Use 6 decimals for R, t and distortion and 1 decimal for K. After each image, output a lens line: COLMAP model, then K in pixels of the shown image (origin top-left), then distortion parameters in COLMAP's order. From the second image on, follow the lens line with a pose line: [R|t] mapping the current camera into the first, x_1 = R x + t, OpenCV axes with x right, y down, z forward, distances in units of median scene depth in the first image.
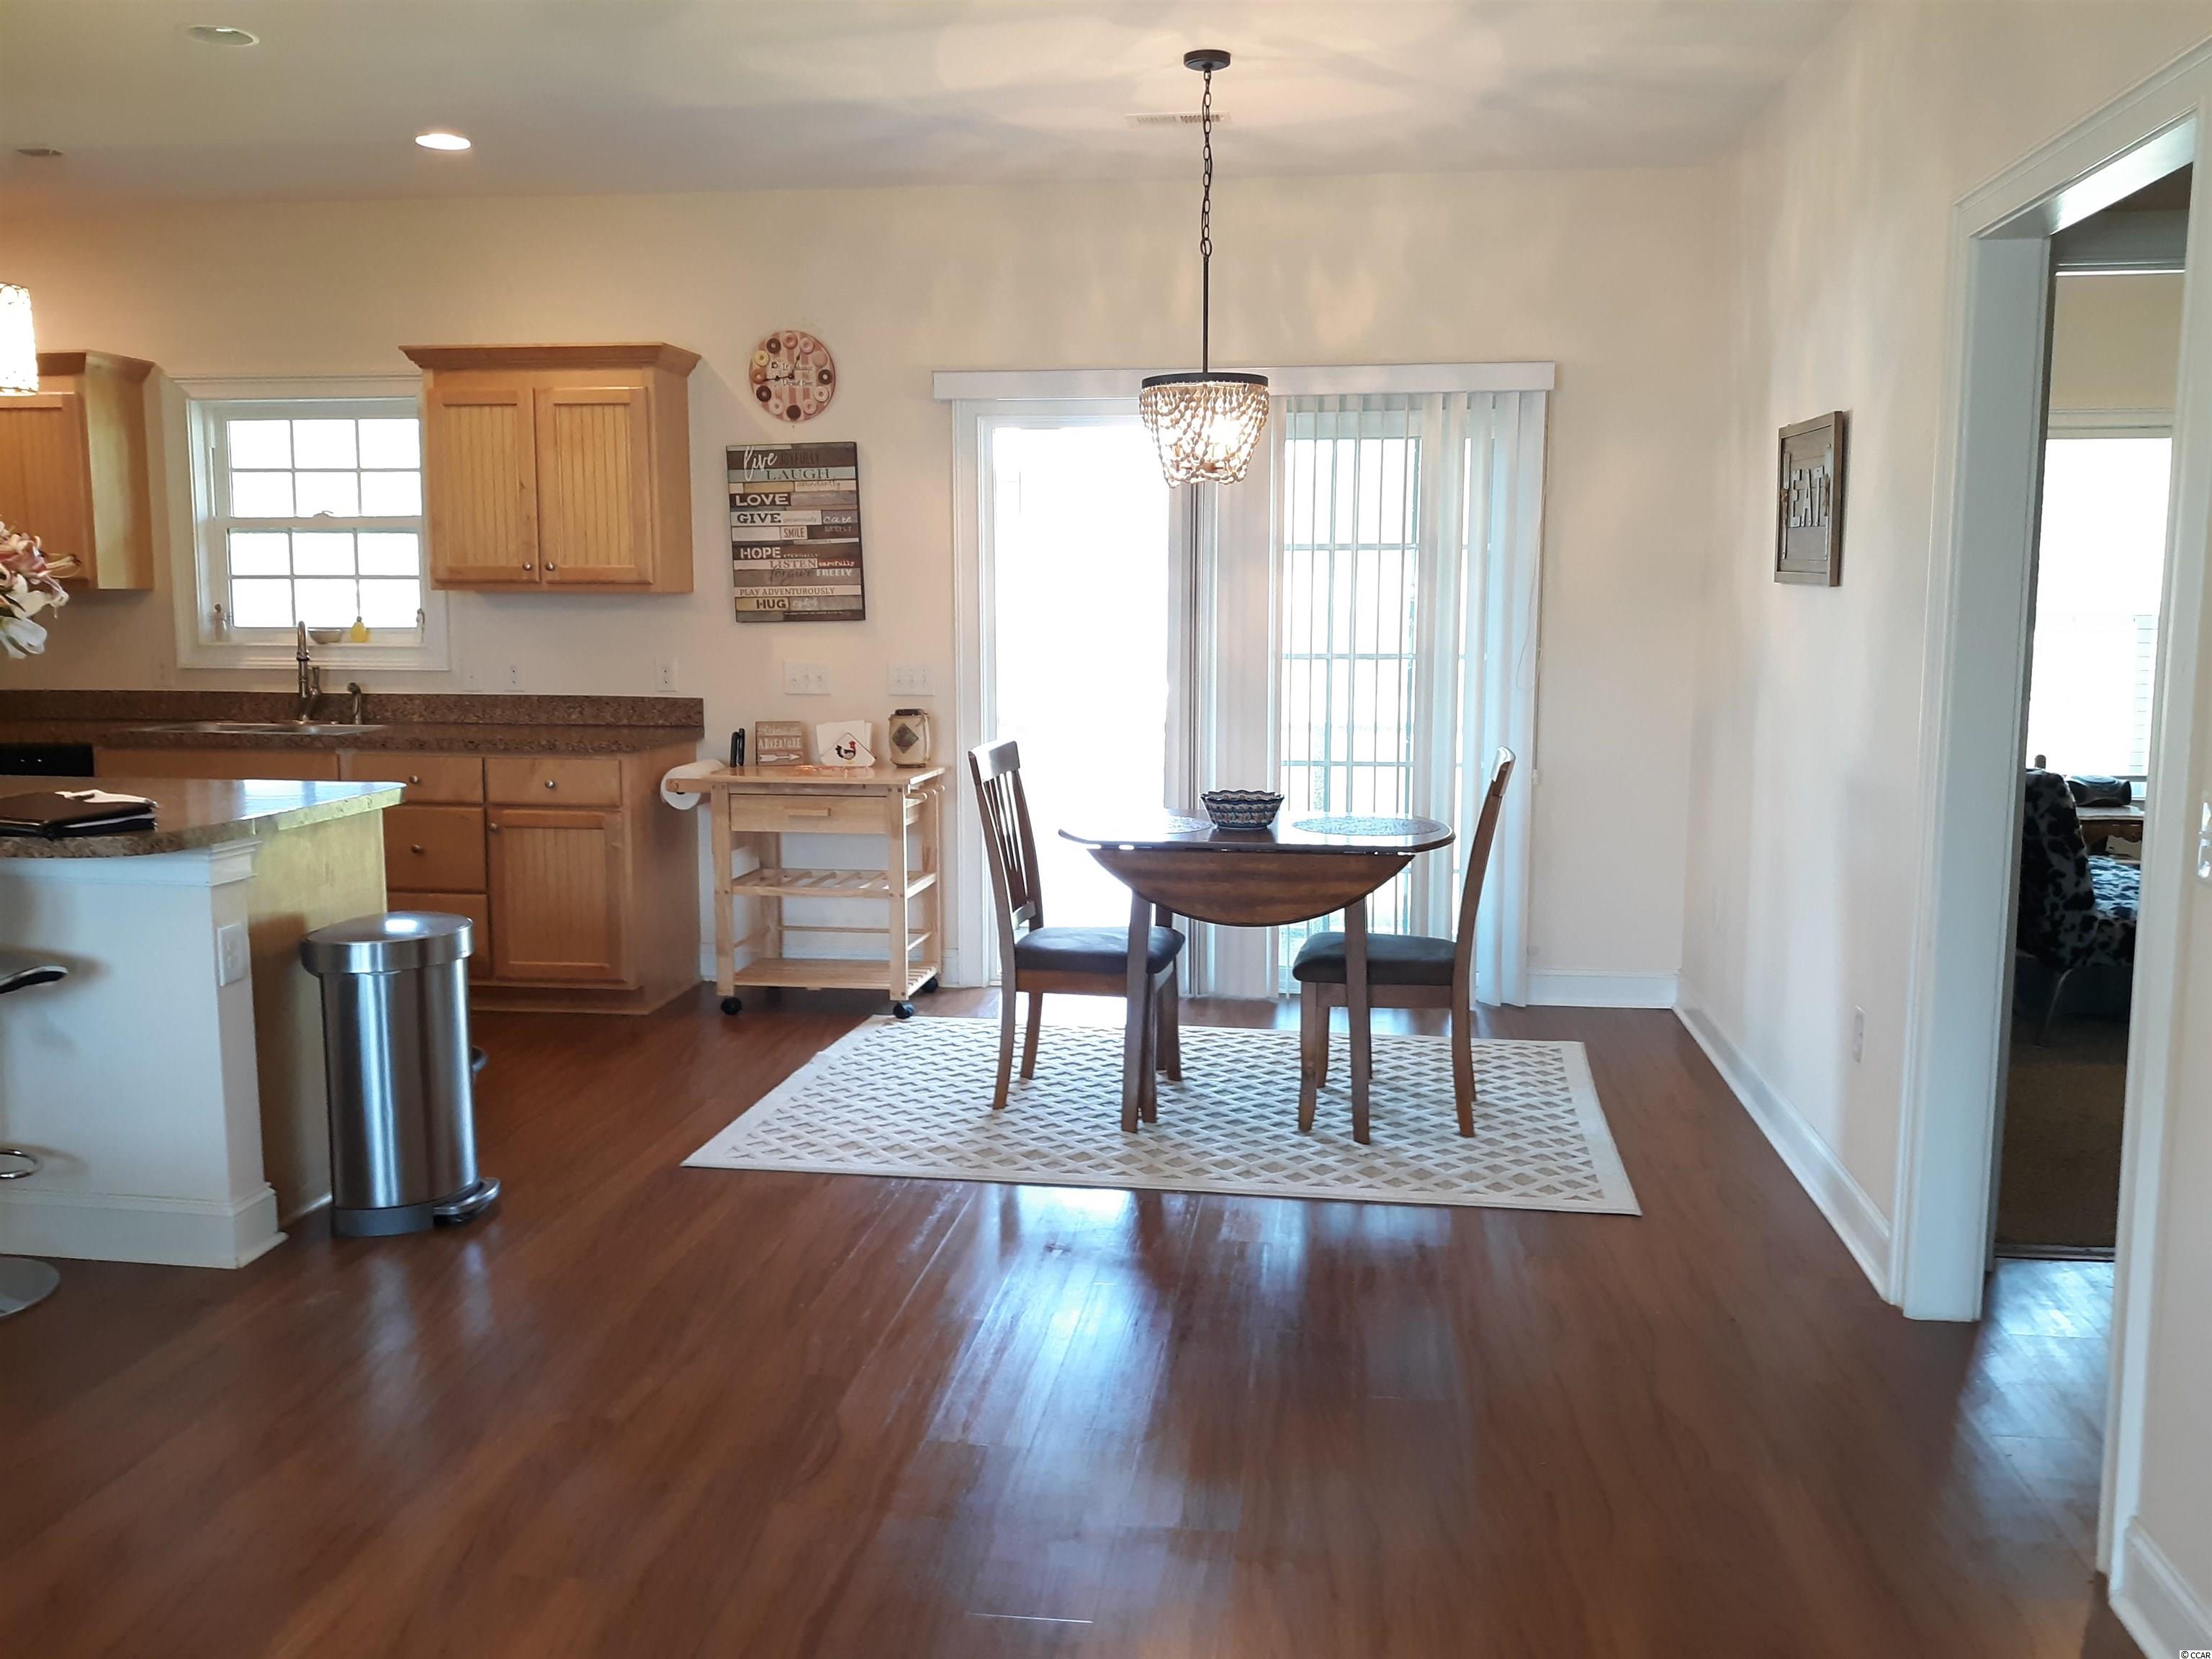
lens RADIAL K [[1715.1, 0, 1113.2], [0, 1715.1, 879.3], [0, 0, 1]] dist [-0.000738, -0.011195]
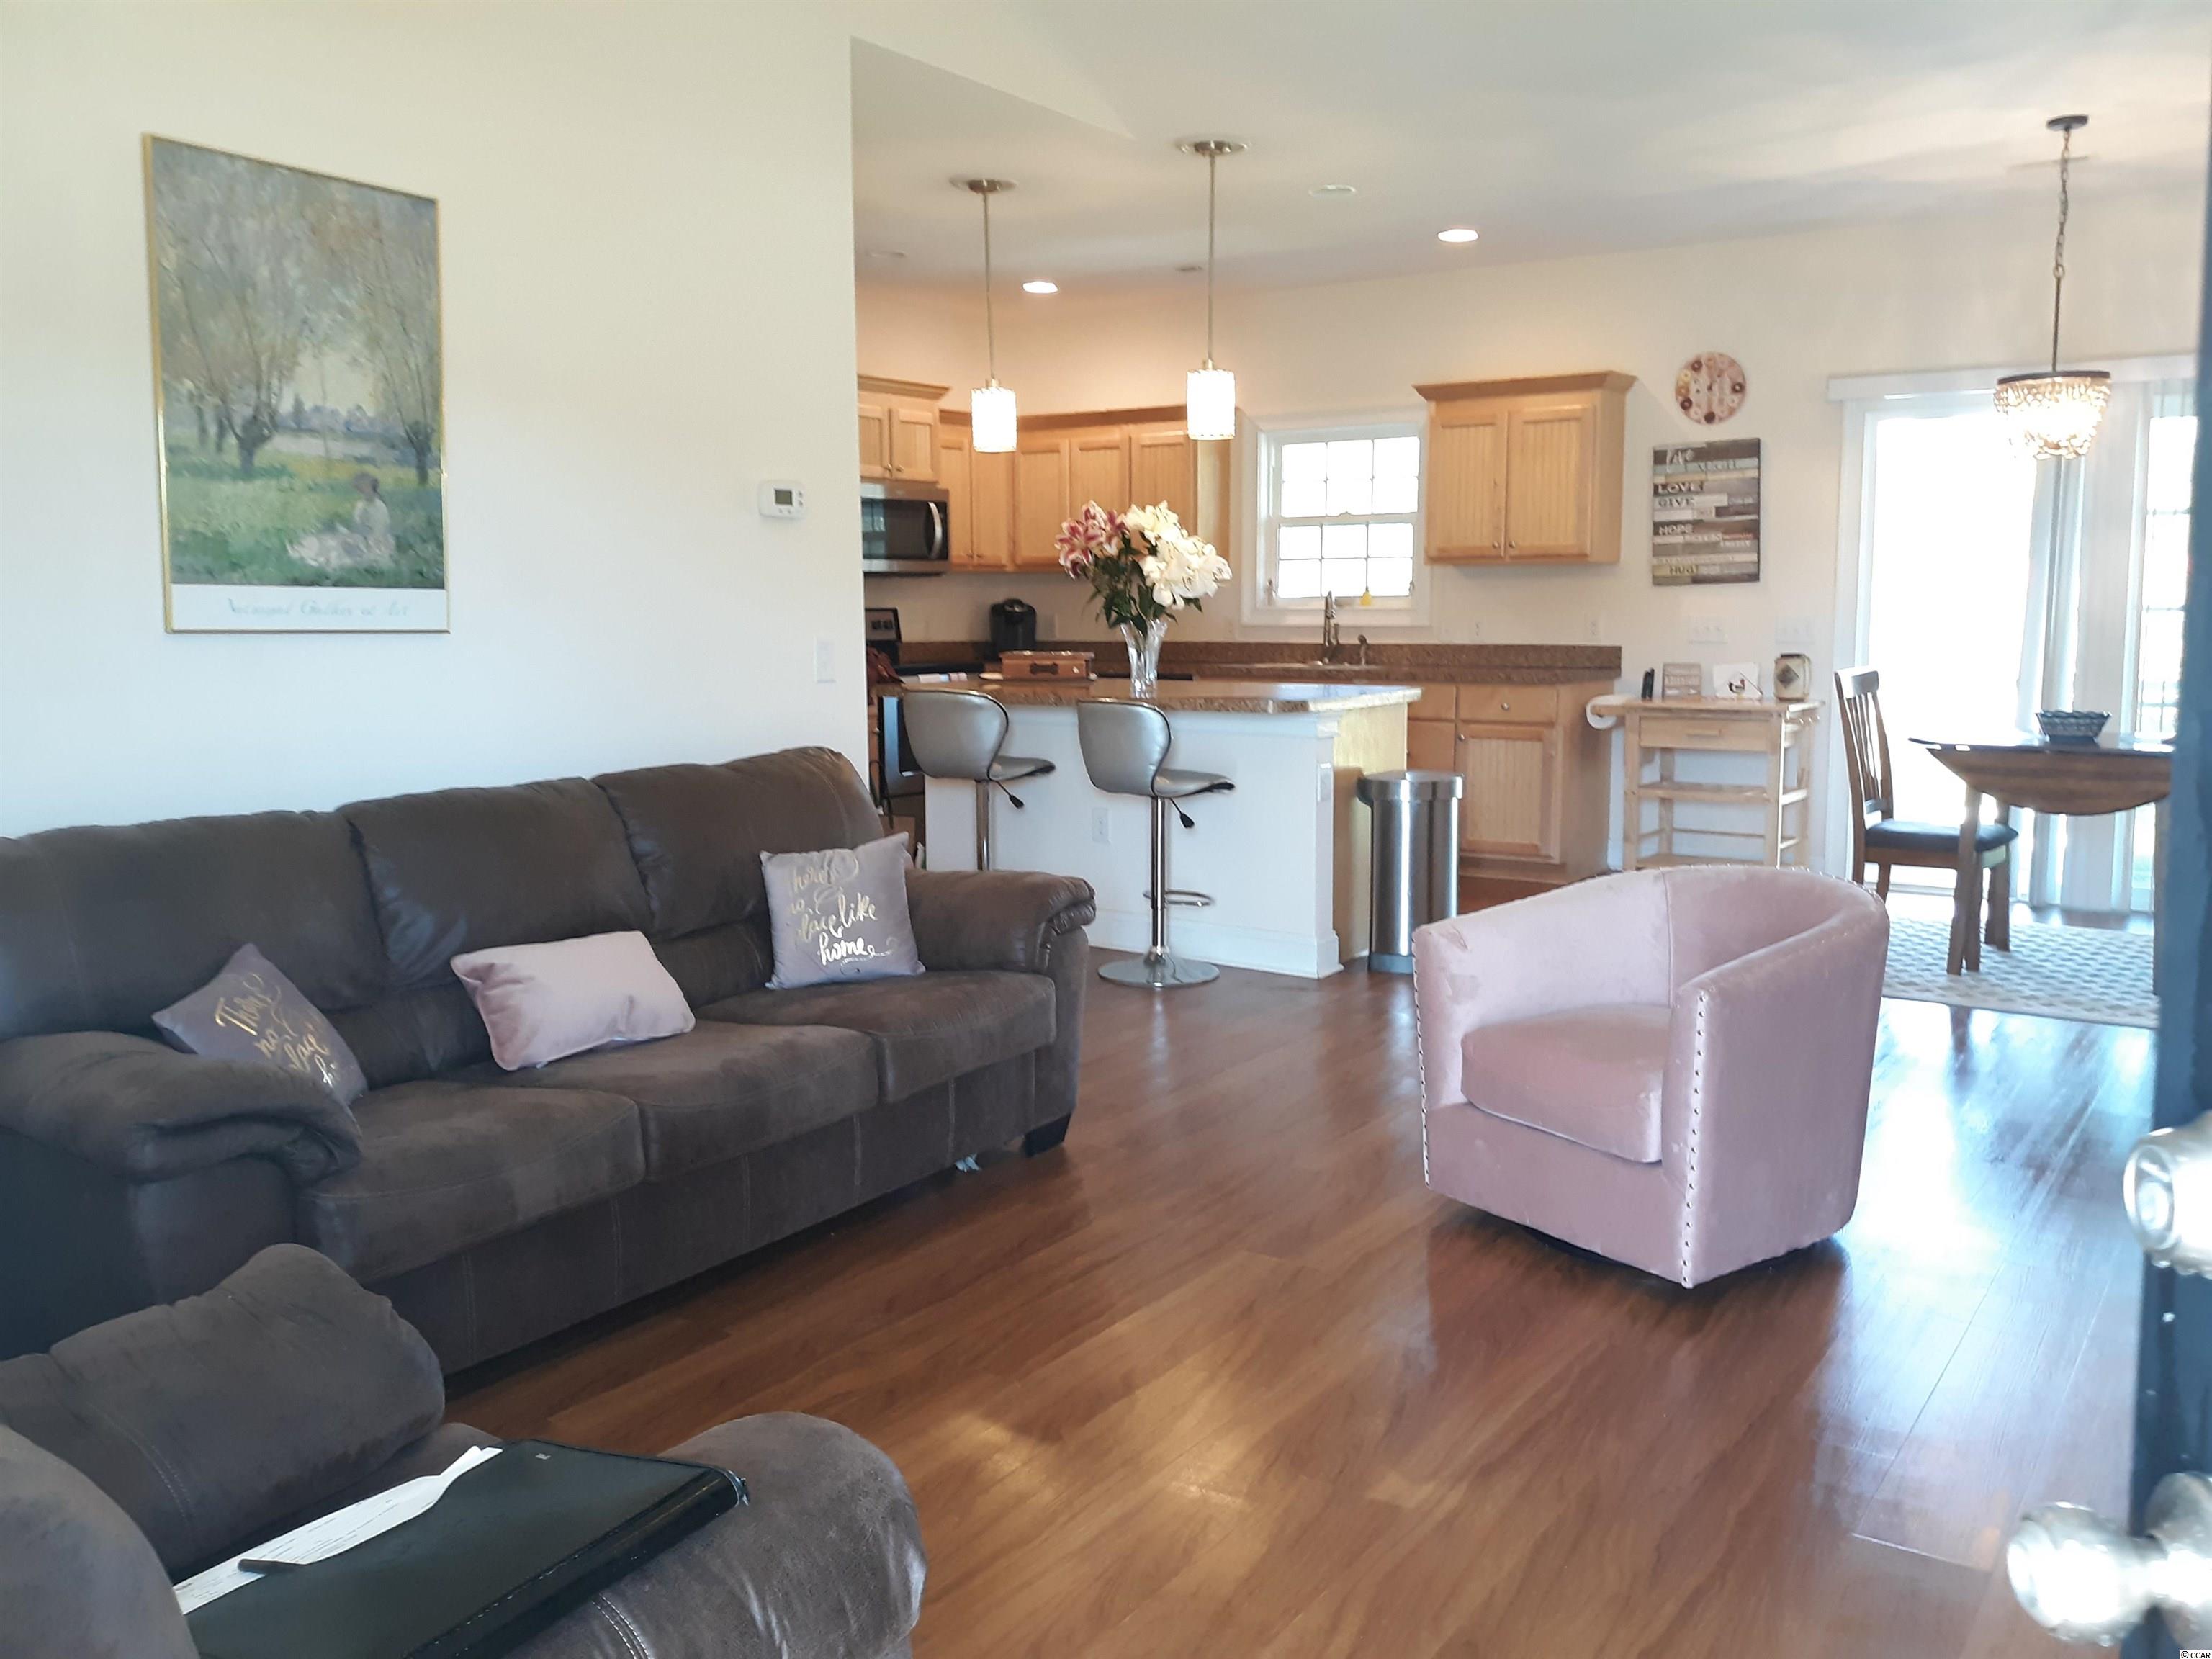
lens RADIAL K [[1786.6, 0, 1184.3], [0, 1786.6, 834.5], [0, 0, 1]] dist [0.074711, -0.137617]
pose [[0.898076, 0.047064, -0.437316, 0.059354], [-0.060893, 0.997988, -0.017646, 0.079738], [0.435605, 0.042477, 0.899135, -0.341237]]
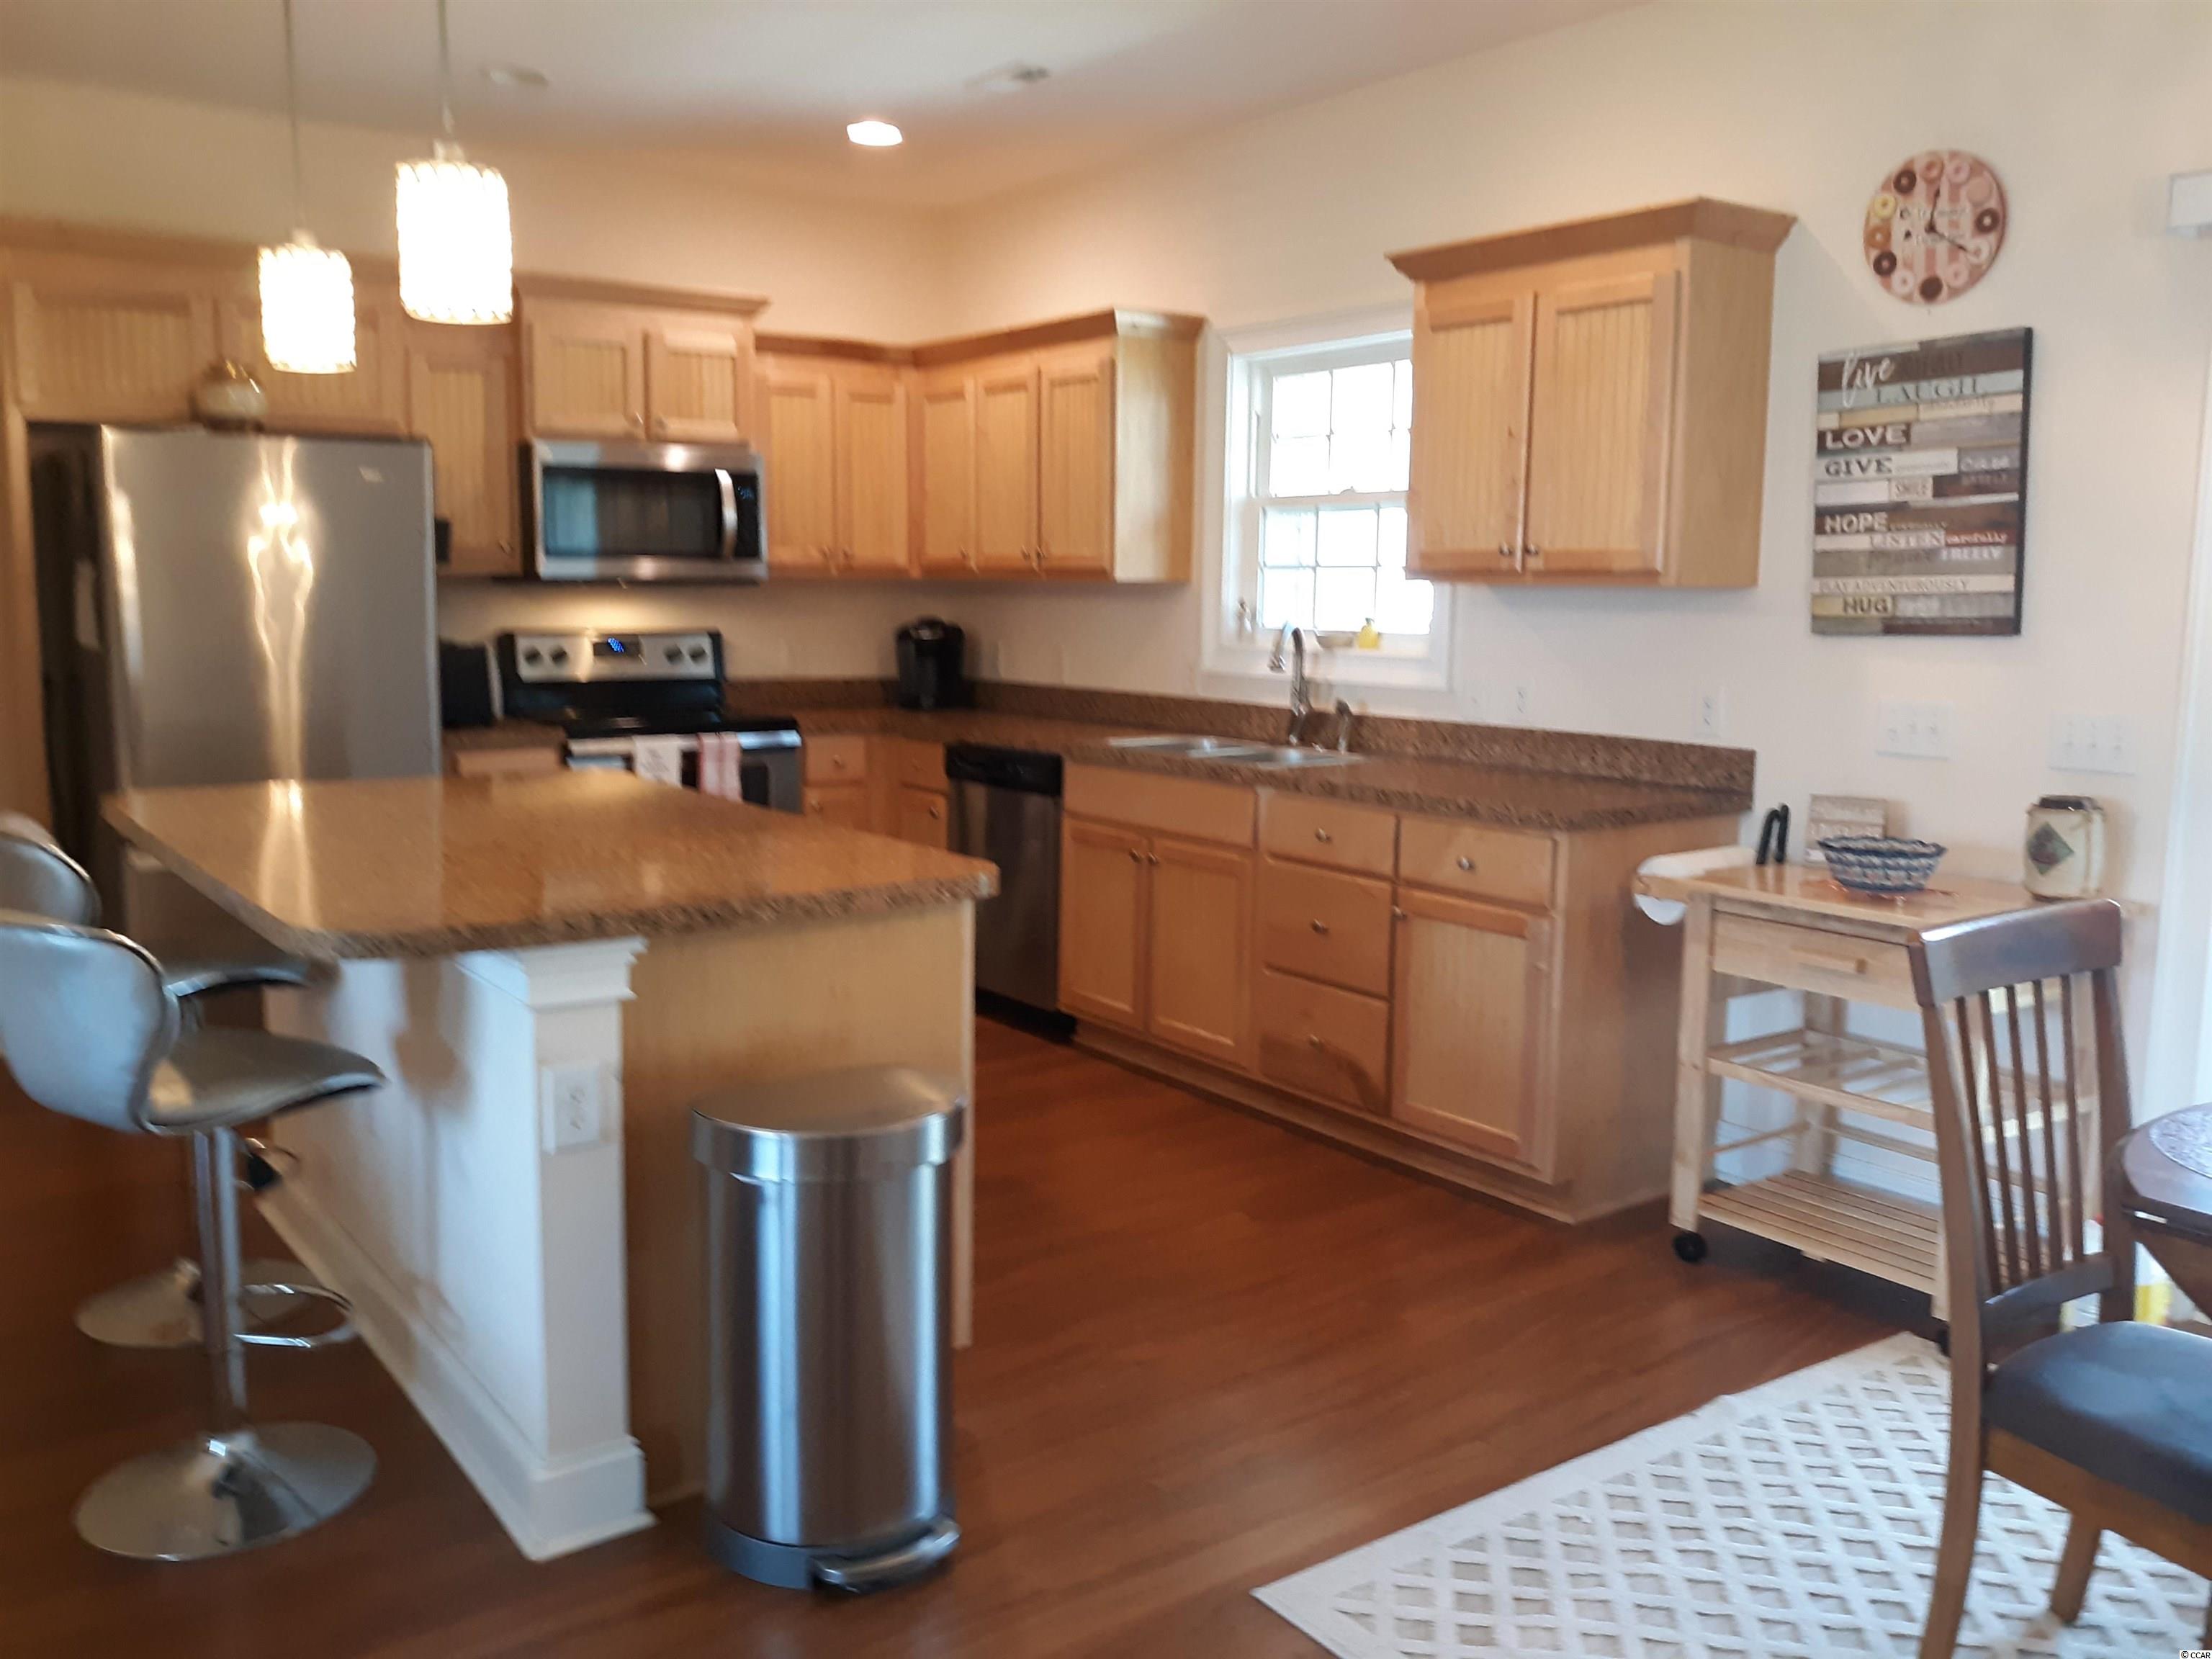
lens RADIAL K [[1780.9, 0, 1183.2], [0, 1780.9, 820.2], [0, 0, 1]] dist [0.005713, -0.011935]
pose [[0.706801, 0.096266, -0.700832, 0.083681], [-0.122523, 0.992384, 0.012748, -0.064138], [0.696721, 0.076858, 0.713213, 0.390020]]
